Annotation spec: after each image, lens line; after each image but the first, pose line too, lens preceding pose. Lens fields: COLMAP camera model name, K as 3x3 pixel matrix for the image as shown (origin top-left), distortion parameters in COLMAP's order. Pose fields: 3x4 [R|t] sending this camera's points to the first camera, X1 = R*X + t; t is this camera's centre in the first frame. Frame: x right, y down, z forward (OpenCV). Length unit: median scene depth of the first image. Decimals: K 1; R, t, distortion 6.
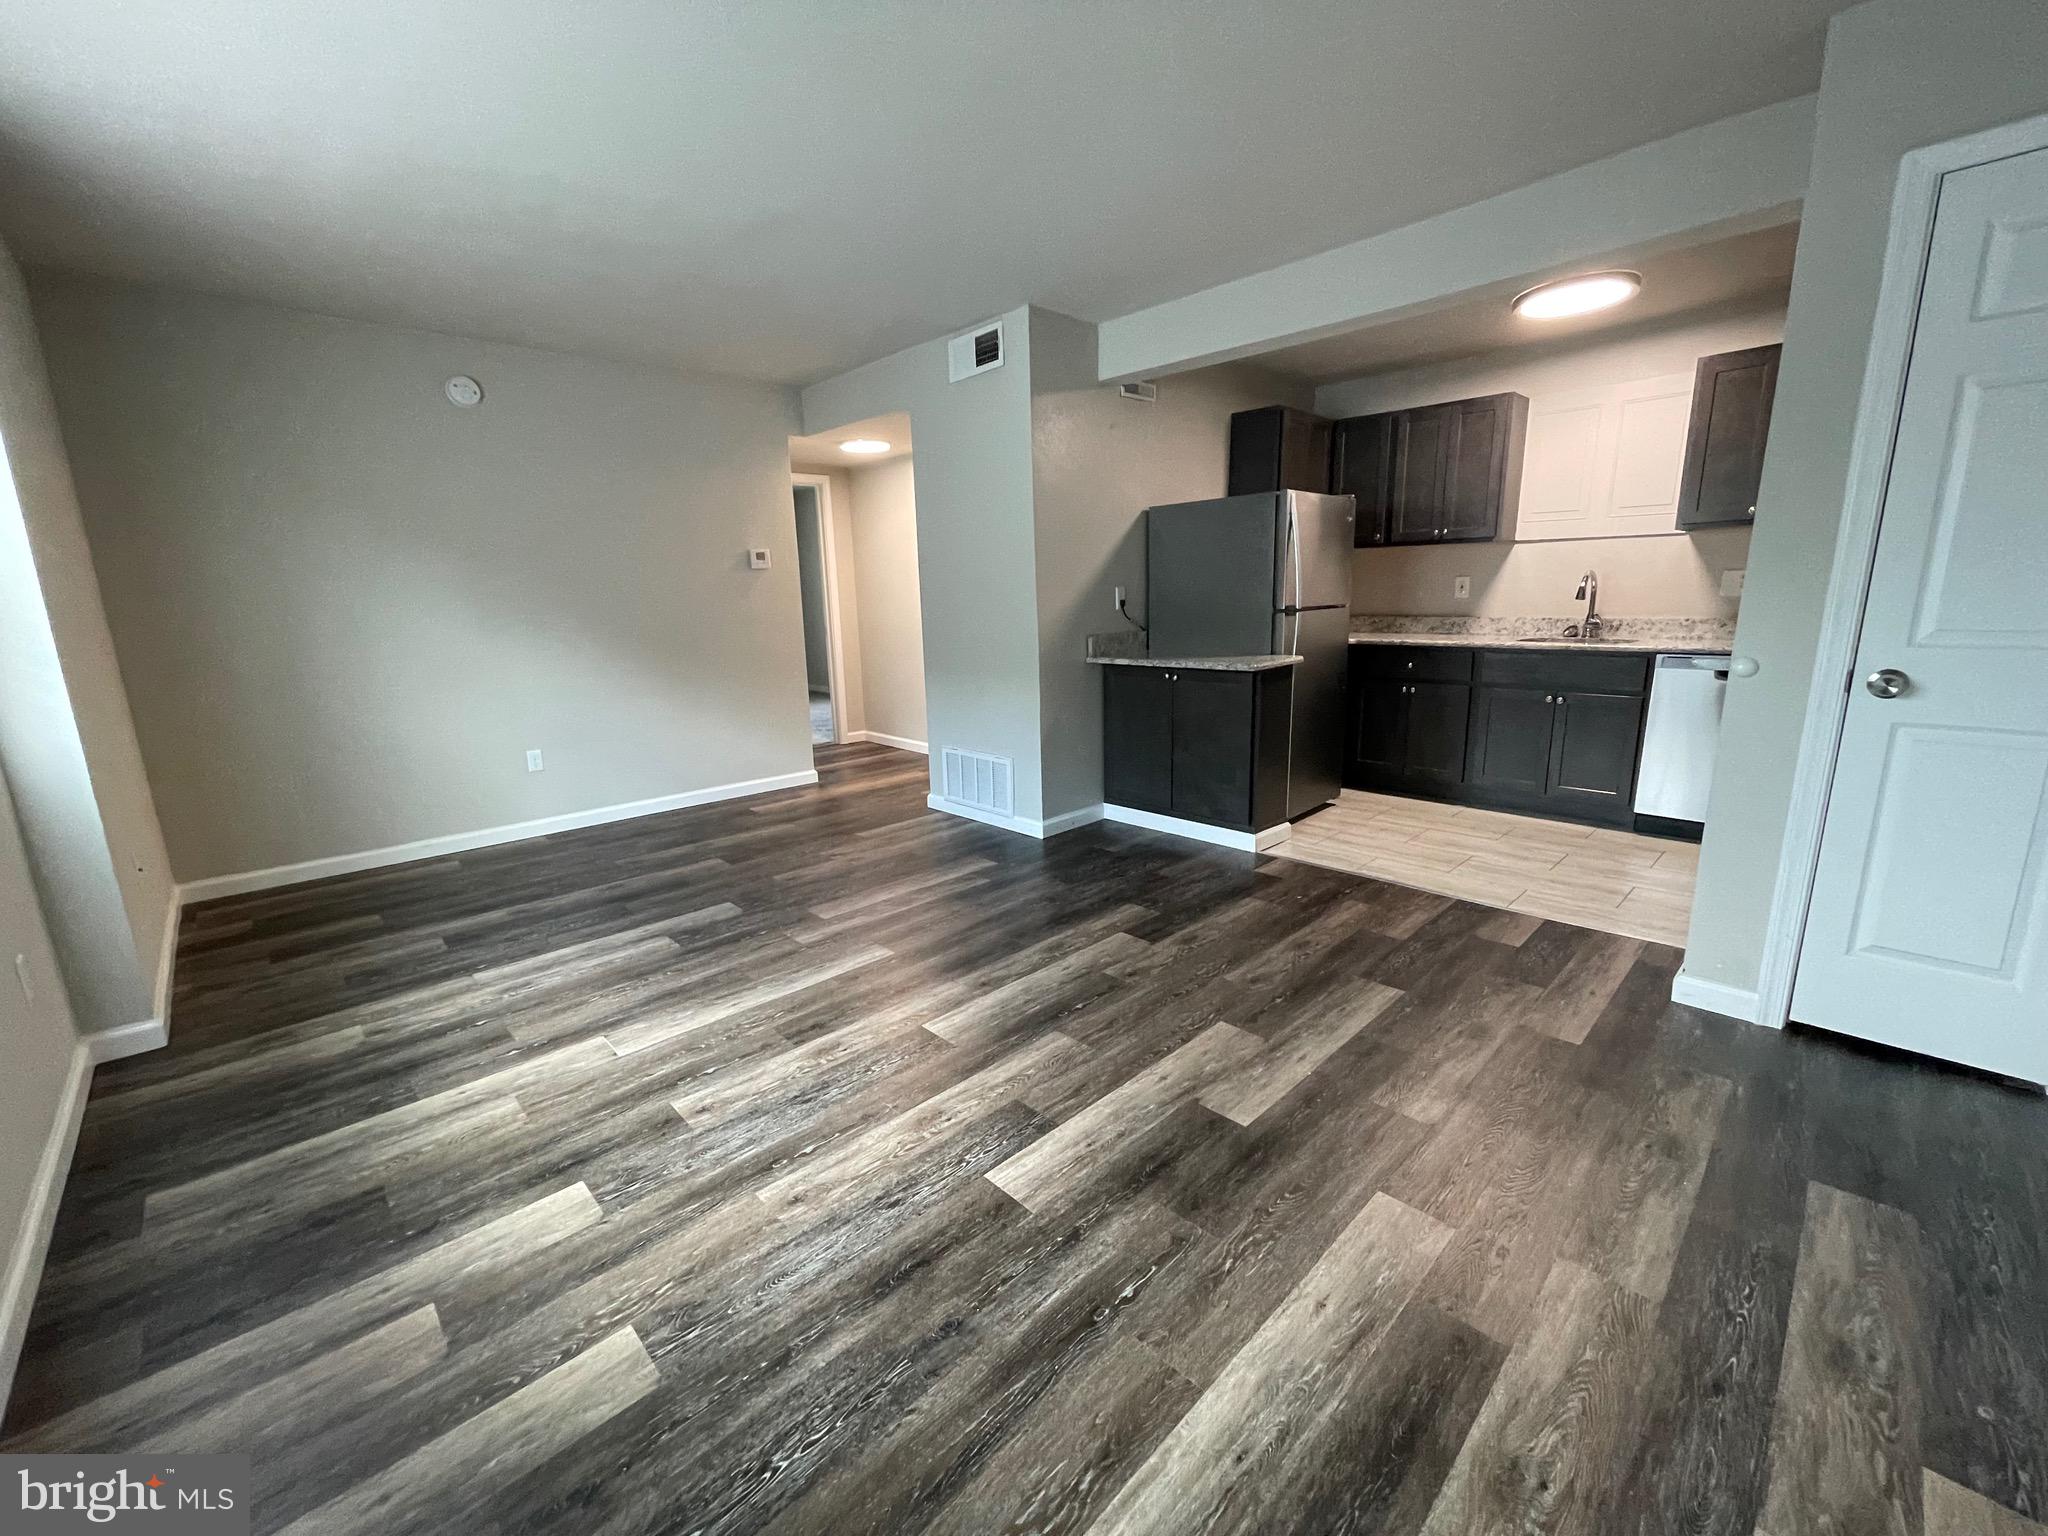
lens RADIAL K [[825.0, 0, 1023.0], [0, 825.0, 770.4], [0, 0, 1]] dist [-0.000747, -0.000002]
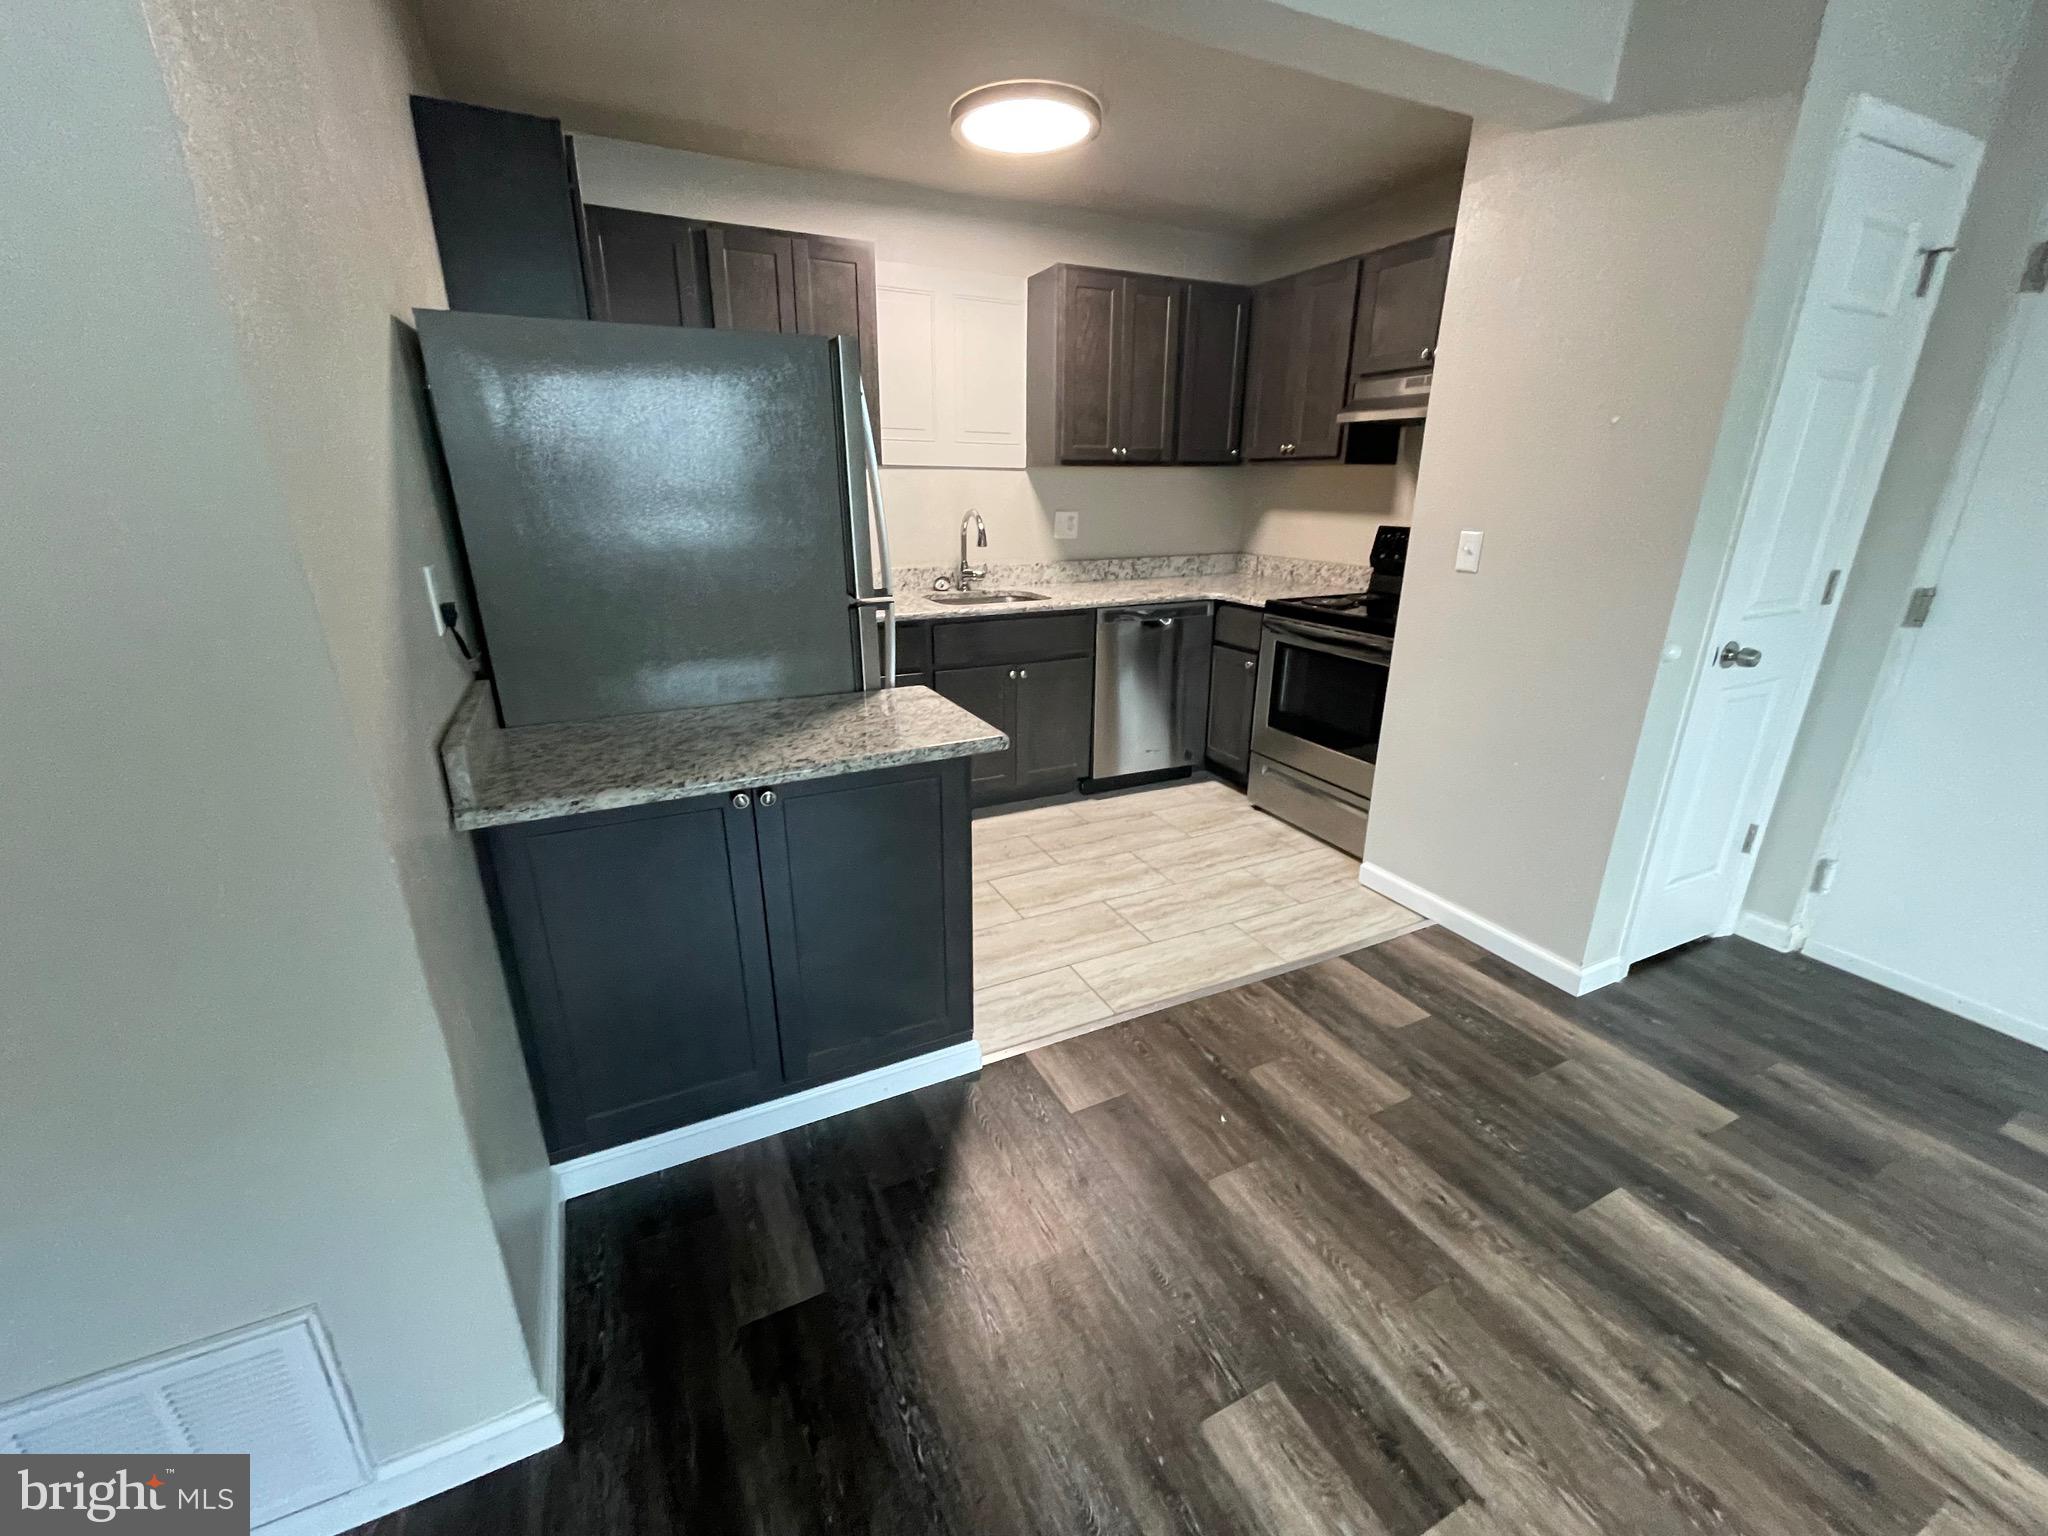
lens RADIAL K [[825.0, 0, 1021.1], [0, 825.0, 767.7], [0, 0, 1]] dist [-0.000747, -0.000002]
pose [[0.310567, -0.282994, 0.907448, -0.176978], [0.186370, 0.954254, 0.233807, -0.268169], [-0.932102, 0.096509, 0.349101, 1.029985]]
